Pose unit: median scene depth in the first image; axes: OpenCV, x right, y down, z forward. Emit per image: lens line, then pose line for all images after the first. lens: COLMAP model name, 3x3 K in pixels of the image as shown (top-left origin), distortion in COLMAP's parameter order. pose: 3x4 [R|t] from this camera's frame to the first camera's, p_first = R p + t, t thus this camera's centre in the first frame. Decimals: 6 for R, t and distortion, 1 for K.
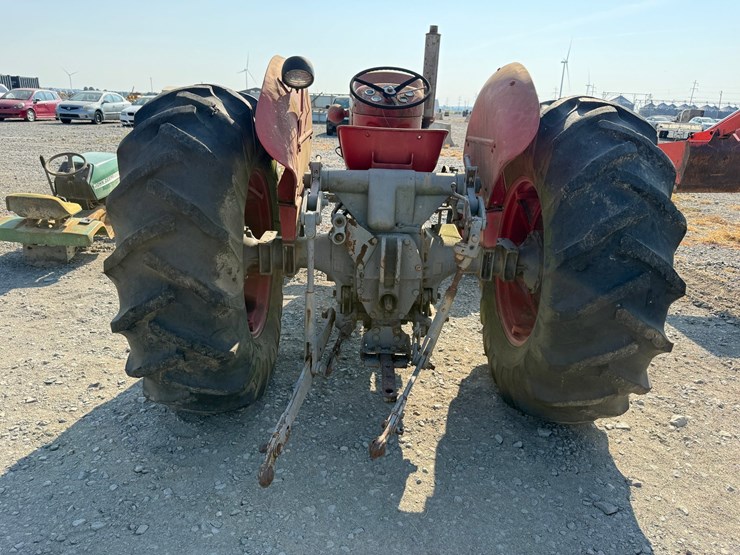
lens RADIAL K [[534.6, 0, 369.4], [0, 534.6, 275.8], [0, 0, 1]] dist [-0.001459, -0.006670]
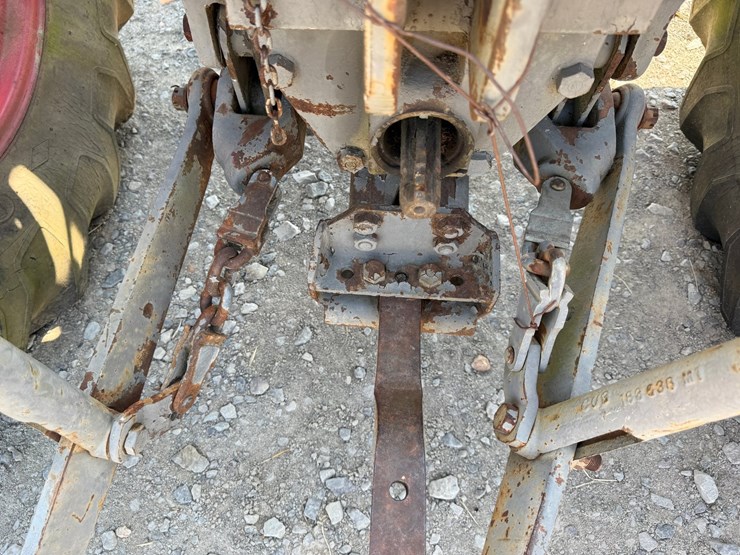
lens RADIAL K [[534.6, 0, 370.3], [0, 534.6, 276.6], [0, 0, 1]] dist [-0.001459, -0.006670]
pose [[0.998349, 0.034175, -0.046175, 0.027659], [0.007065, 0.724648, 0.689083, -0.052181], [0.057010, -0.688271, 0.723210, 0.799368]]
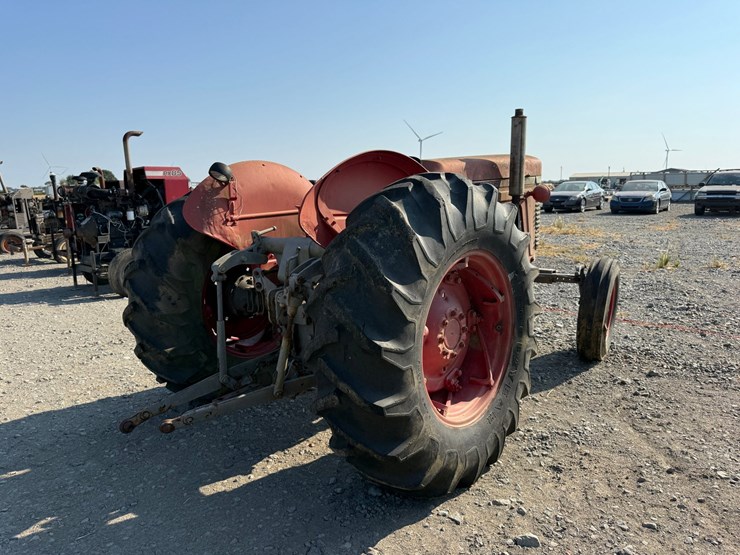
lens RADIAL K [[534.6, 0, 367.7], [0, 534.6, 276.0], [0, 0, 1]] dist [-0.001459, -0.006670]
pose [[0.759153, 0.066007, -0.647557, 0.953649], [-0.160582, 0.983087, -0.088048, -0.022214], [0.630794, 0.170828, 0.756913, 0.144051]]
